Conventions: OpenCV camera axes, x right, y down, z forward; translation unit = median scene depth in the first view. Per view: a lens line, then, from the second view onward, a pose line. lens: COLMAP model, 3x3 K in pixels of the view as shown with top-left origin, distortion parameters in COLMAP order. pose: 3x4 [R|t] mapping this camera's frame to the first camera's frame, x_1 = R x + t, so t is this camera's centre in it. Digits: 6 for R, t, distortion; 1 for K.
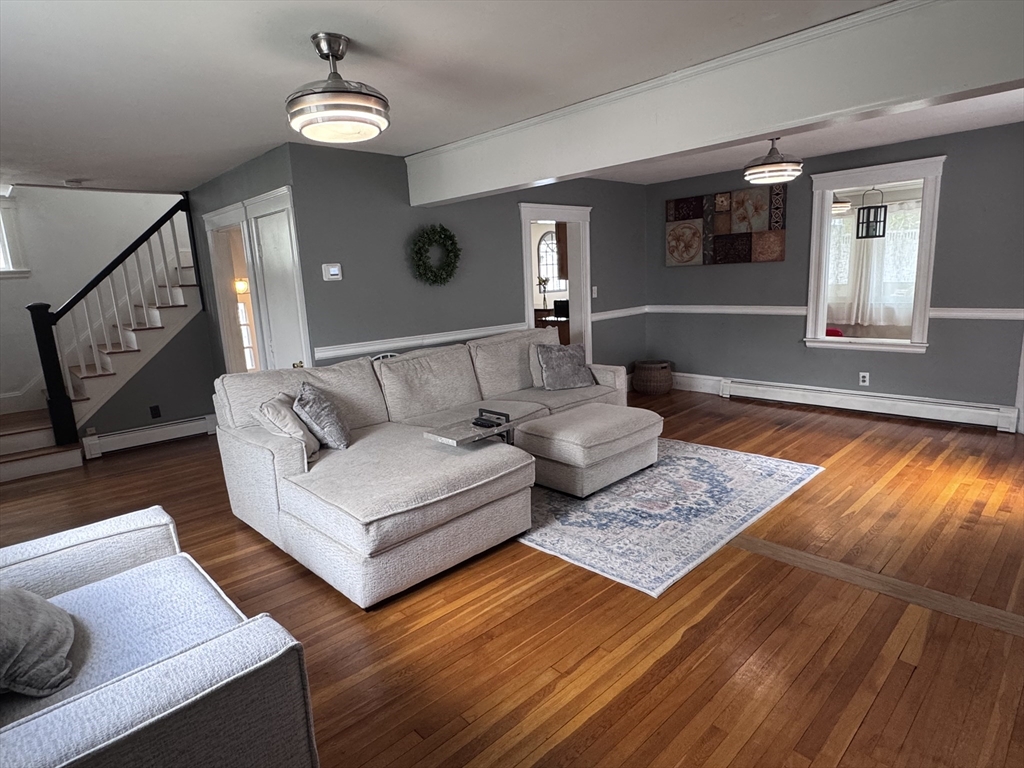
lens RADIAL K [[573.5, 0, 512.3], [0, 573.5, 381.8], [0, 0, 1]] dist [-0.006765, 0.002755]
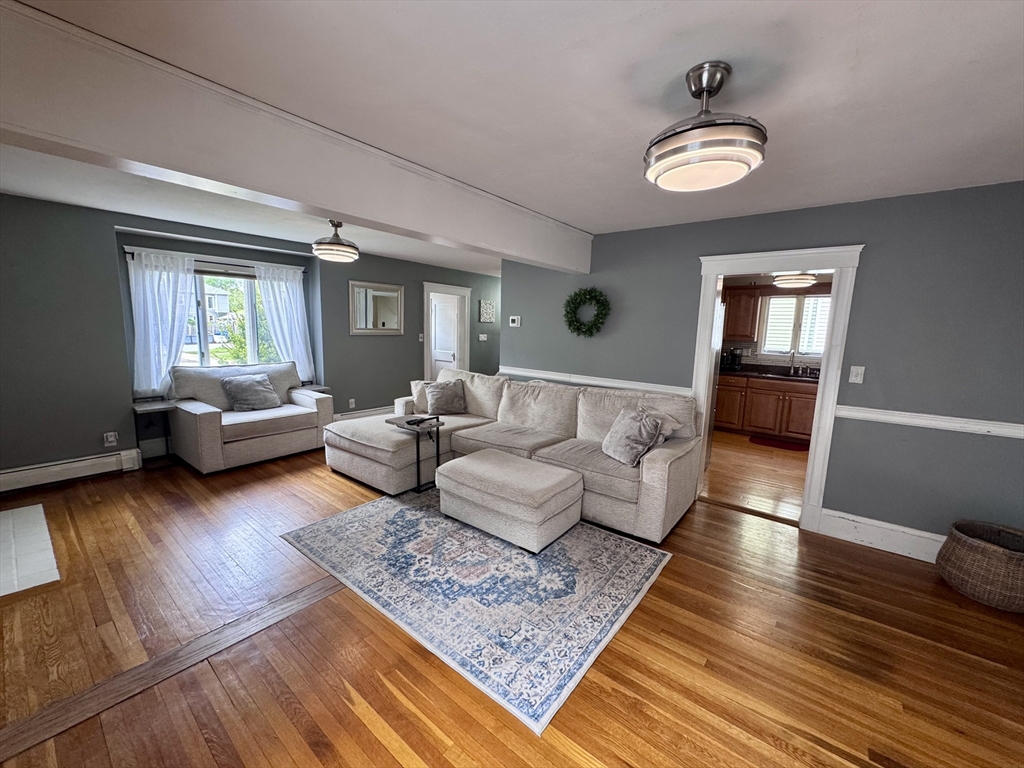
lens RADIAL K [[410.9, 0, 512.9], [0, 410.9, 382.1], [0, 0, 1]] dist [-0.004360, -0.000432]
pose [[0.134417, 0.189446, -0.972647, 0.767716], [-0.219658, 0.962832, 0.157178, -0.192047], [0.966273, 0.192522, 0.171034, 0.771444]]
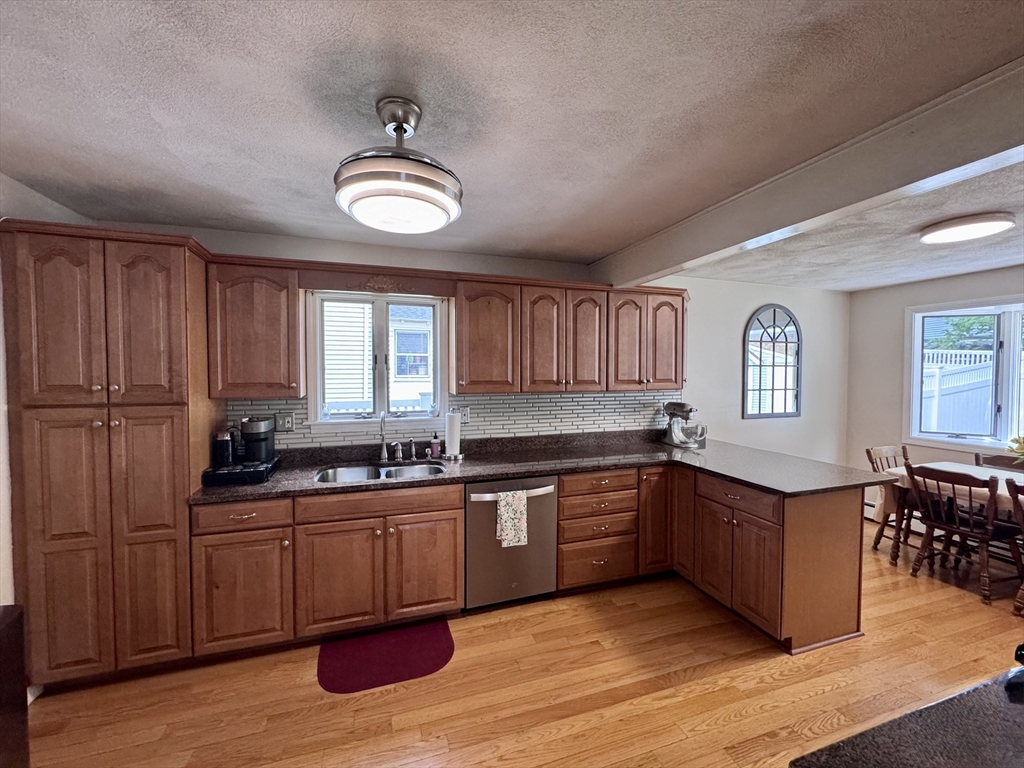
lens RADIAL K [[410.9, 0, 507.3], [0, 410.9, 383.2], [0, 0, 1]] dist [-0.004360, -0.000432]
pose [[0.899991, 0.057252, -0.432132, 0.018370], [-0.122672, 0.984538, -0.125048, -0.268361], [0.418291, 0.165552, 0.893098, 1.369657]]
